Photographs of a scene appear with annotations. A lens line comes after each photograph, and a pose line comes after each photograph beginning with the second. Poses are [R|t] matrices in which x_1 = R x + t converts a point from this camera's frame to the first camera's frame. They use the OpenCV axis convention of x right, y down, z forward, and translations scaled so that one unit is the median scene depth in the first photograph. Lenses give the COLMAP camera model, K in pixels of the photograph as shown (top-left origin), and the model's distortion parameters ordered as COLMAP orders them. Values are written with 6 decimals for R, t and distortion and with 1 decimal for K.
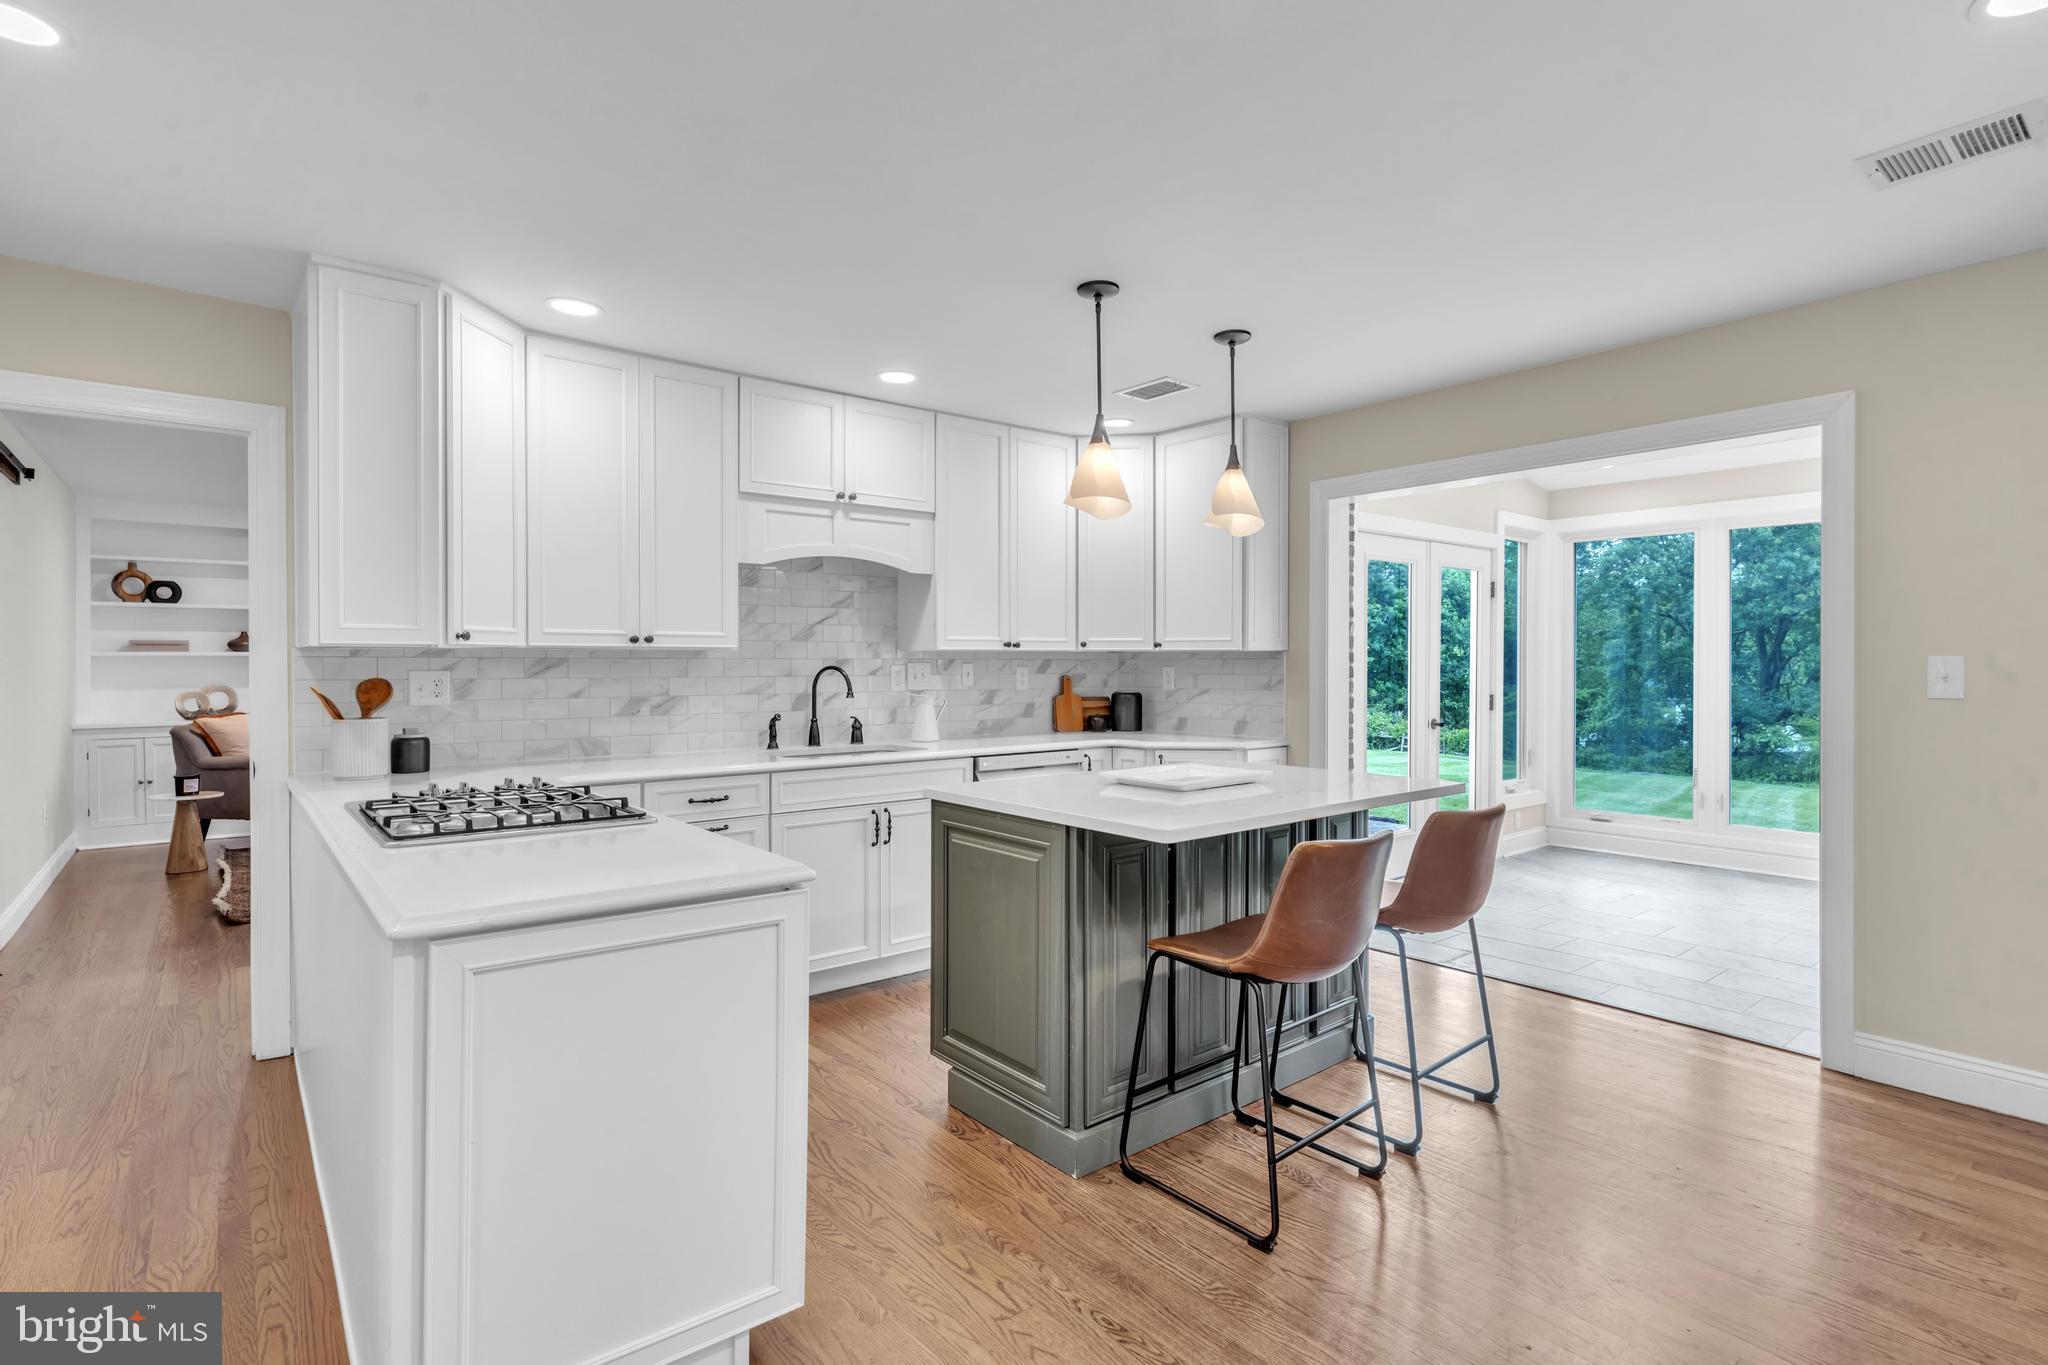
lens RADIAL K [[988.1, 0, 1032.1], [0, 988.1, 666.1], [0, 0, 1]] dist [0.000103, 0.000045]
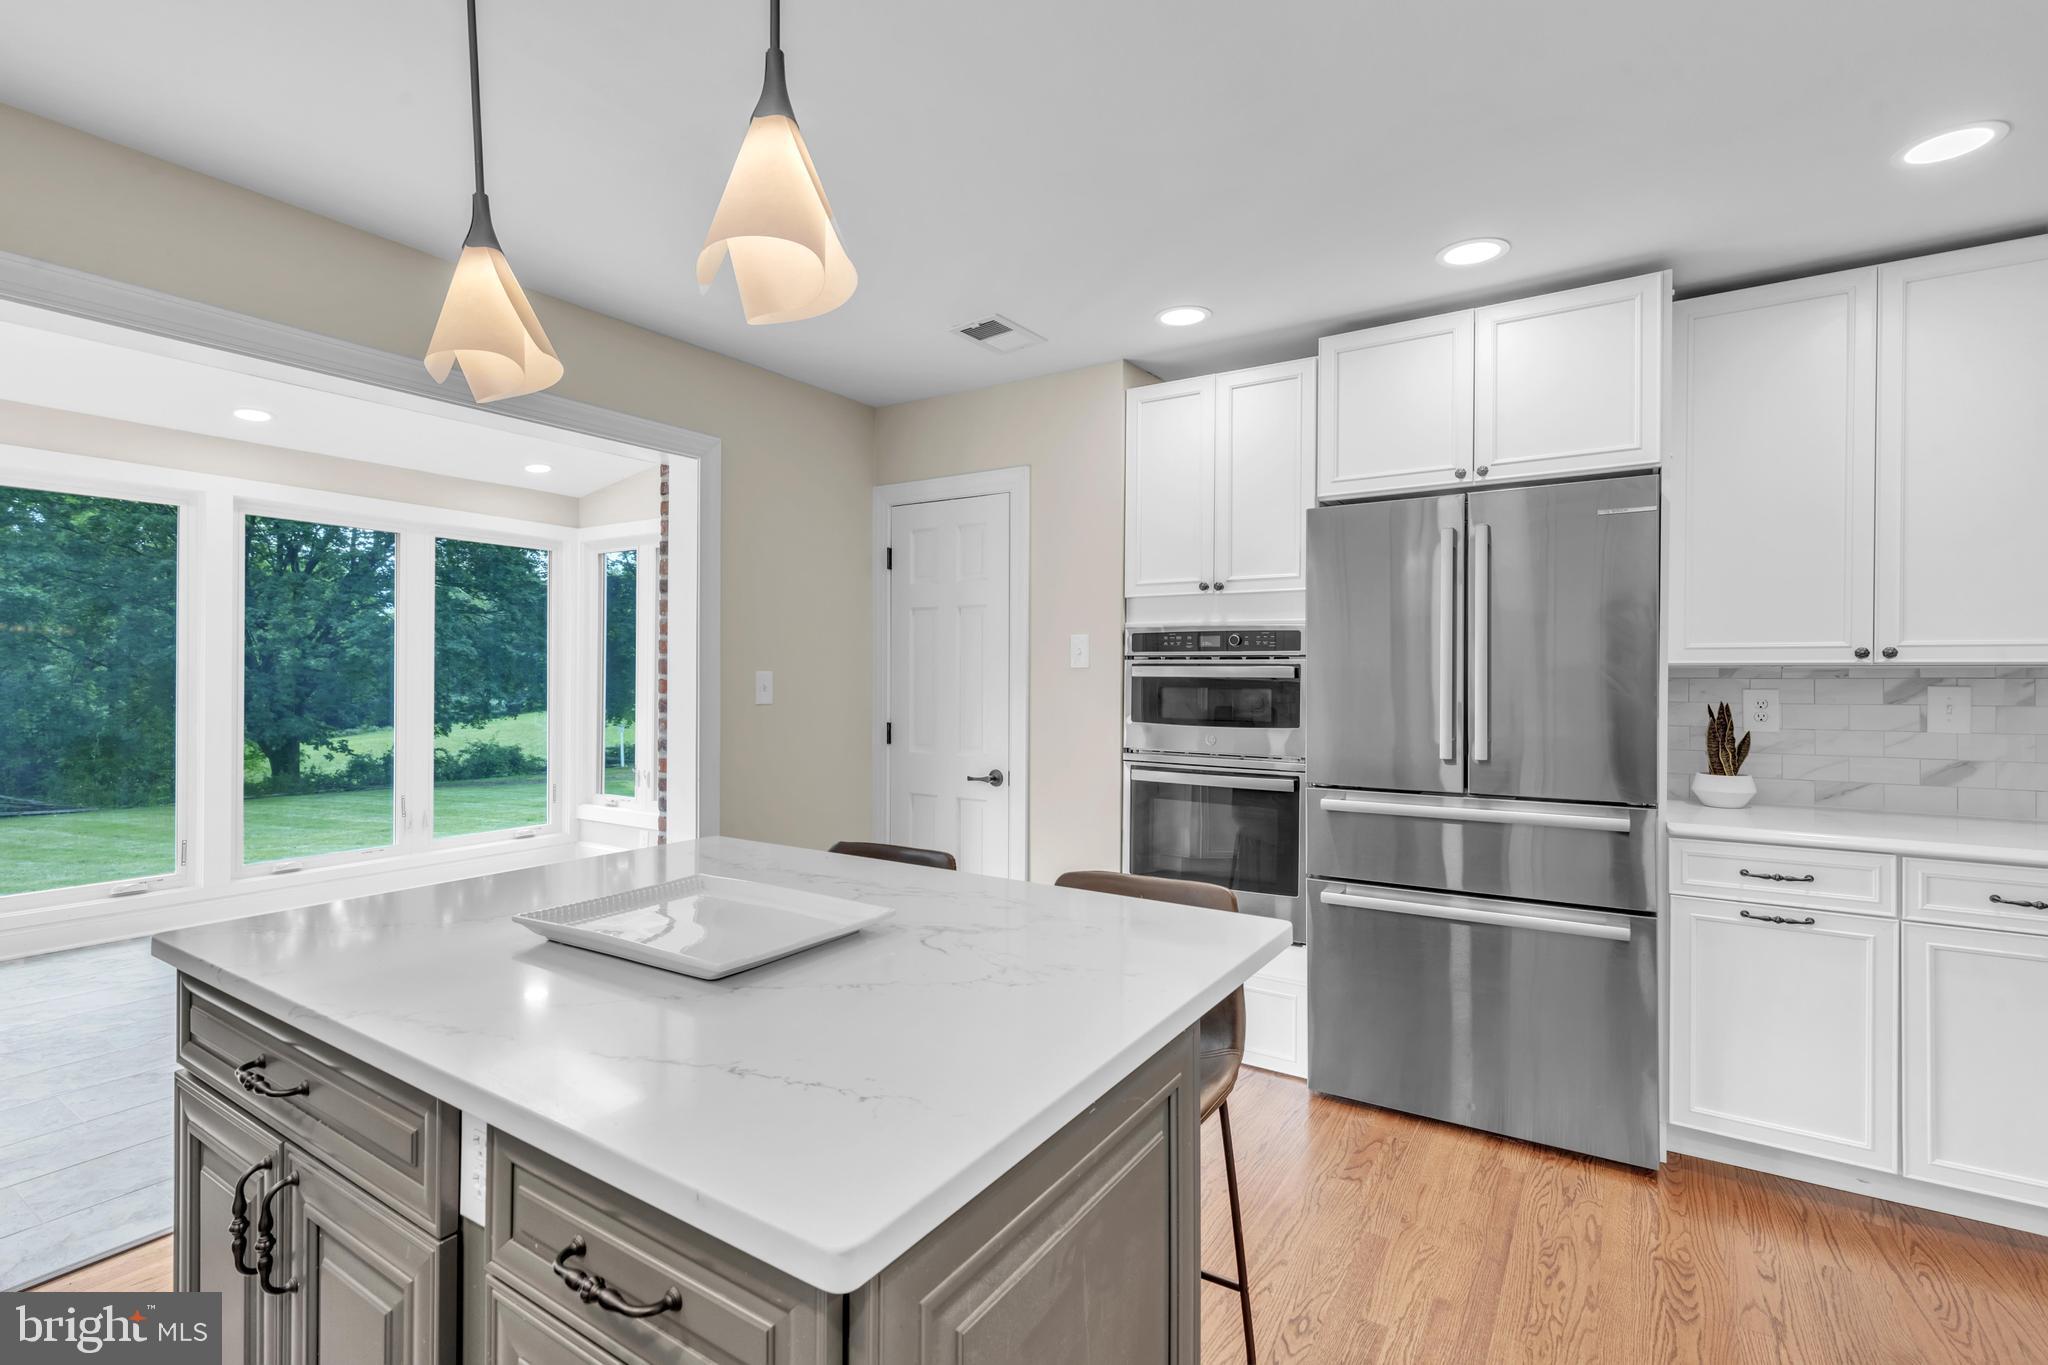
lens RADIAL K [[929.8, 0, 1029.4], [0, 929.8, 673.8], [0, 0, 1]] dist [0.001807, 0.000771]
pose [[-0.307414, 0.000507, 0.951576, -0.208790], [-0.002249, 0.999997, -0.001259, -0.003705], [-0.951573, -0.002527, -0.307412, 0.681666]]
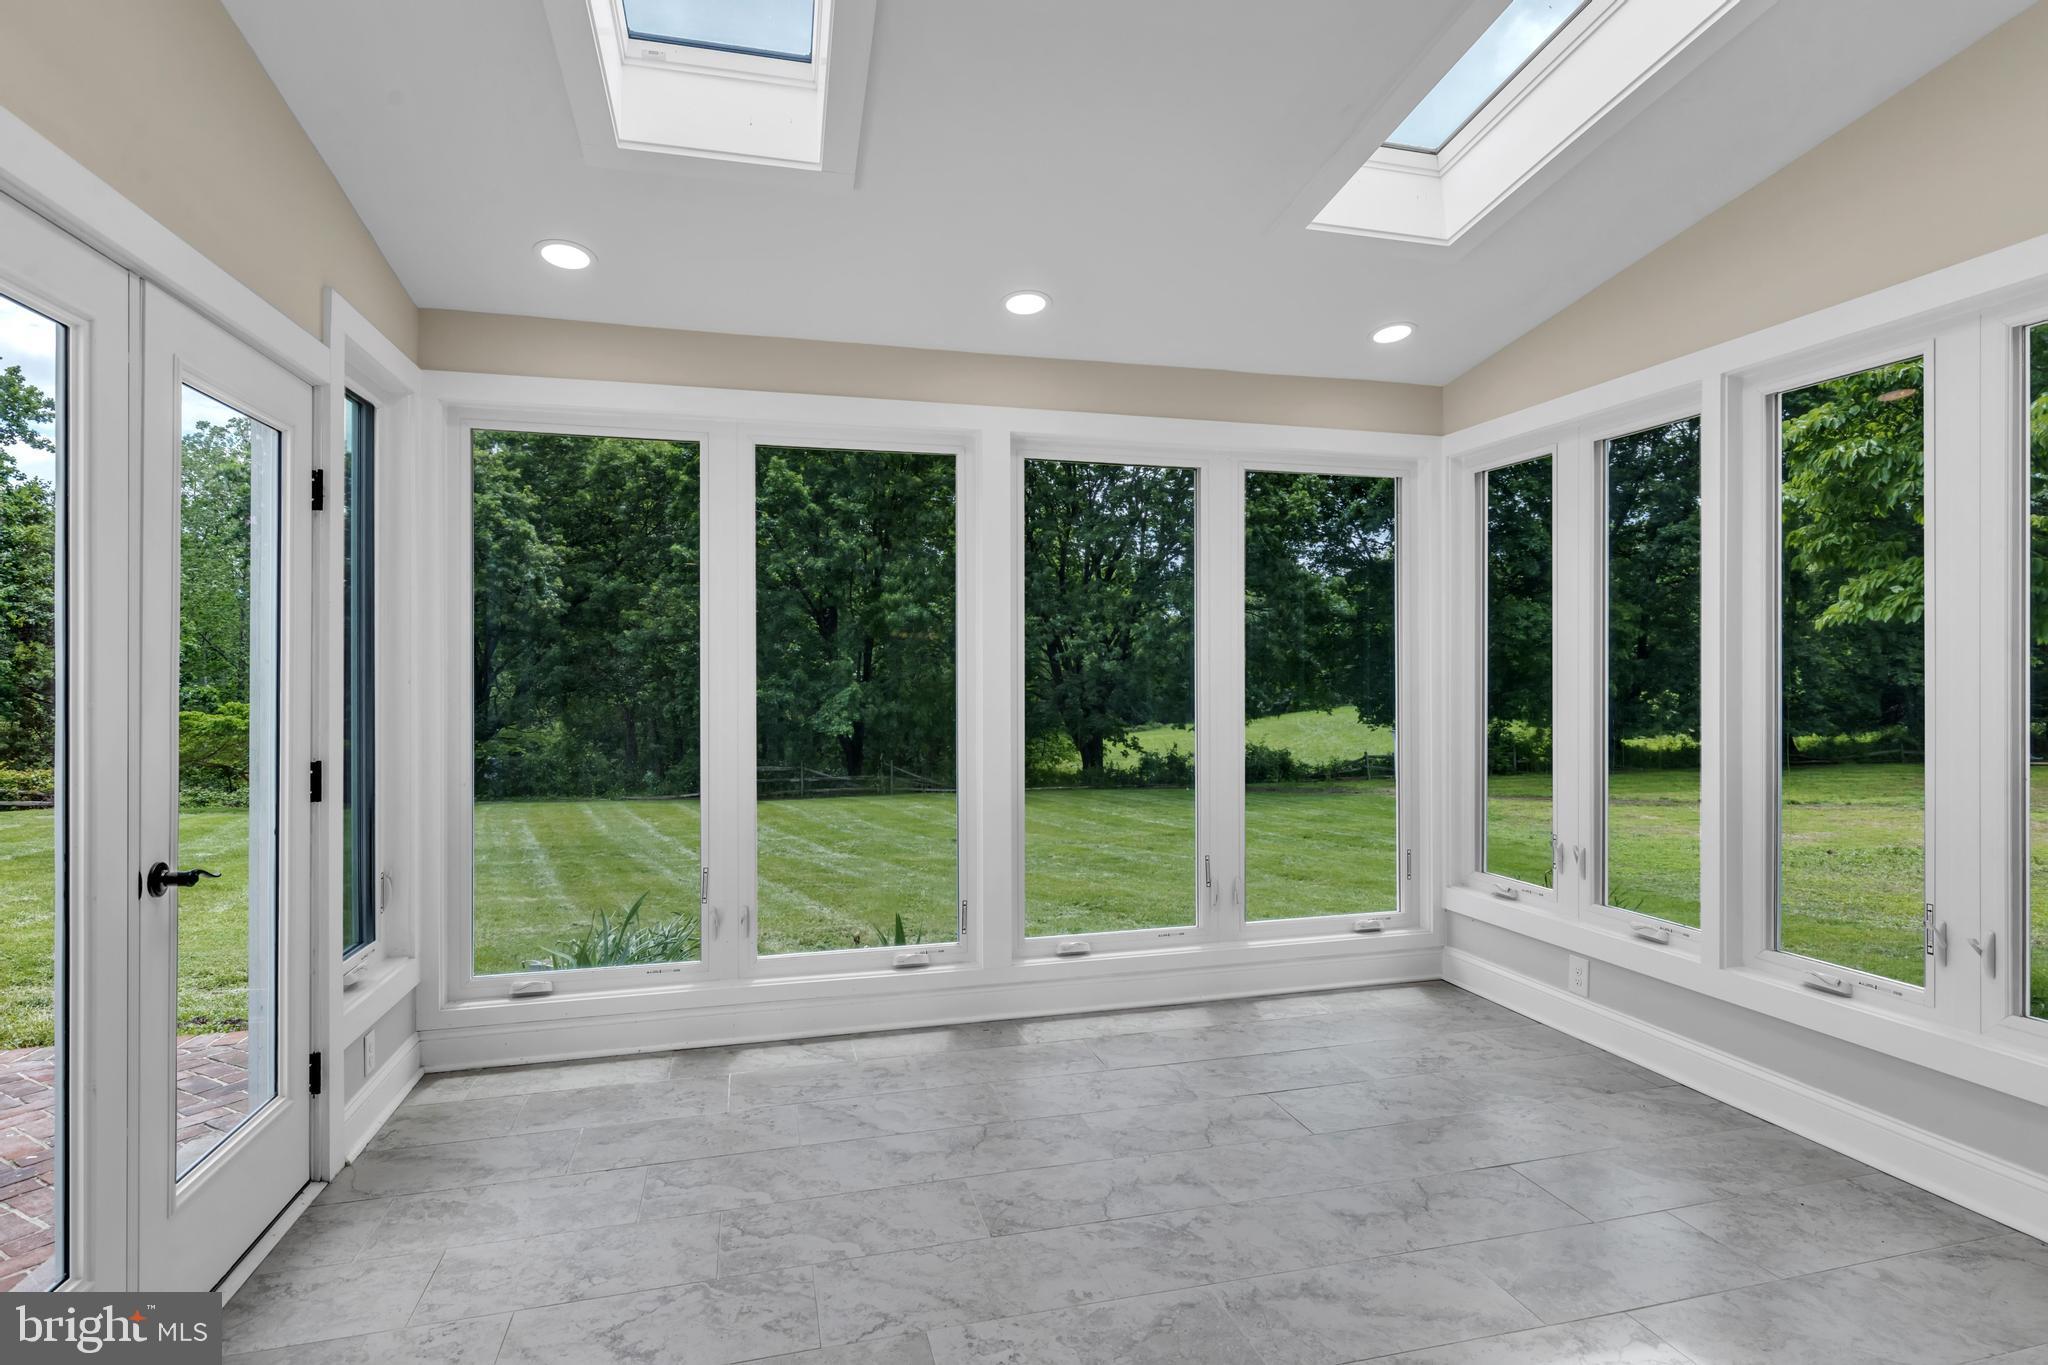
lens RADIAL K [[1047.5, 0, 1024.0], [0, 1047.5, 672.0], [0, 0, 1]] dist [0.000601, 0.000072]
pose [[0.415256, -0.000654, 0.909705, 0.305729], [0.005858, 0.999981, -0.001955, -0.005285], [-0.909686, 0.006141, 0.415252, 0.853056]]
